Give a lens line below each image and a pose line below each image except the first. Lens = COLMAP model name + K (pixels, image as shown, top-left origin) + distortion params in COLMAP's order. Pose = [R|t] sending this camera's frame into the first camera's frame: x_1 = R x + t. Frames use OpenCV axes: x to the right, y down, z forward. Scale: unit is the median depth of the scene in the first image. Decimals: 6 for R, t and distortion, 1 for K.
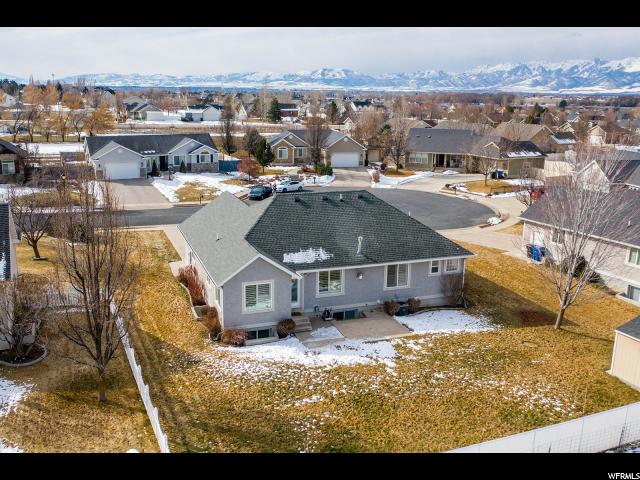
lens RADIAL K [[616.9, 0, 316.7], [0, 616.9, 237.7], [0, 0, 1]] dist [-0.019813, 0.000000]
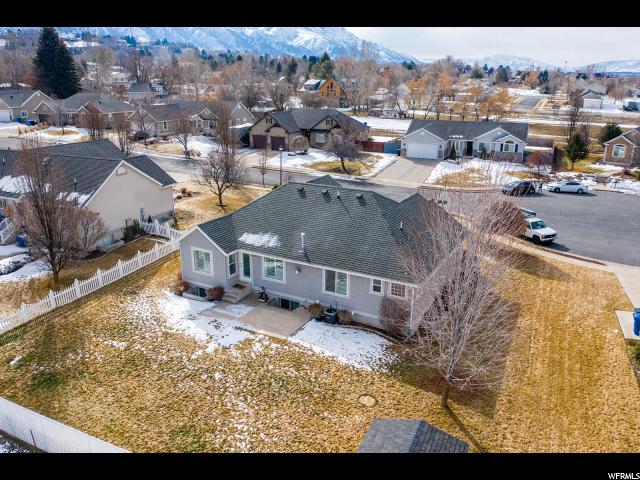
lens RADIAL K [[540.5, 0, 324.6], [0, 540.5, 241.8], [0, 0, 1]] dist [-0.028659, 0.016263]
pose [[0.646779, 0.223741, -0.729121, 0.690845], [-0.175288, 0.974018, 0.143399, -0.113512], [0.742261, 0.035058, 0.669193, 0.399267]]
